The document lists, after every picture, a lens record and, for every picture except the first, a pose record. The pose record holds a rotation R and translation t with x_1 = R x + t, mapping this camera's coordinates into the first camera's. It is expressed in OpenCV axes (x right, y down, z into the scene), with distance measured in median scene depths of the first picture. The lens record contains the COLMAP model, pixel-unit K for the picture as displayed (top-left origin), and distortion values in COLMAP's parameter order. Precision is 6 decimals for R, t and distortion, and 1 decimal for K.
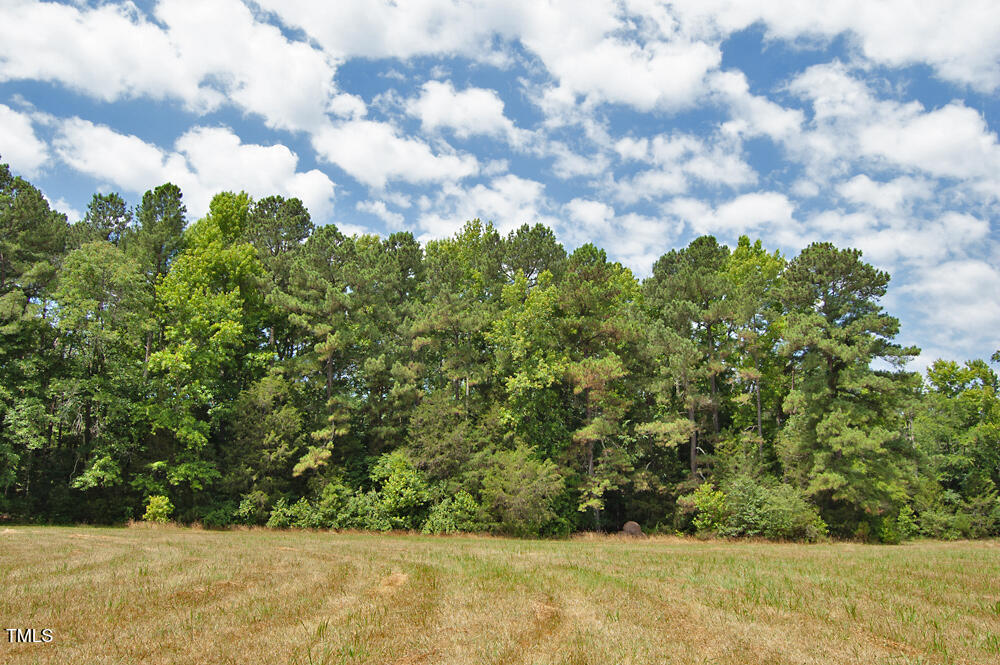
lens RADIAL K [[797.7, 0, 499.0], [0, 797.7, 318.0], [0, 0, 1]] dist [-0.071211, 0.006564]
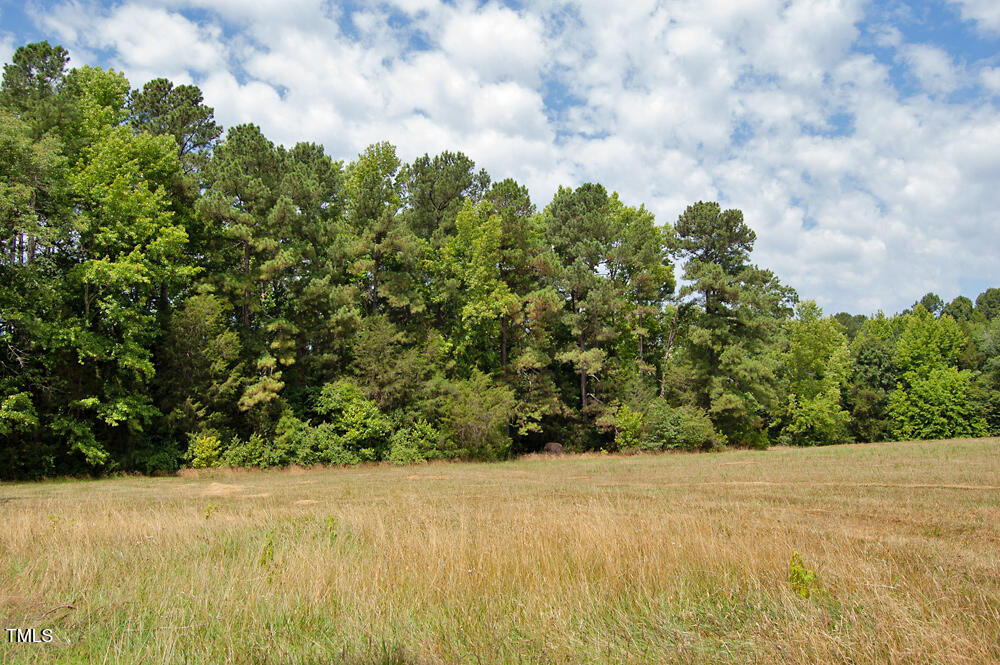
lens RADIAL K [[841.0, 0, 486.2], [0, 841.0, 335.7], [0, 0, 1]] dist [-0.084337, 0.033665]
pose [[0.861371, 0.016416, 0.507711, -0.509422], [-0.072374, 0.993247, 0.090672, 0.013913], [-0.502794, -0.114848, 0.856743, 0.079133]]
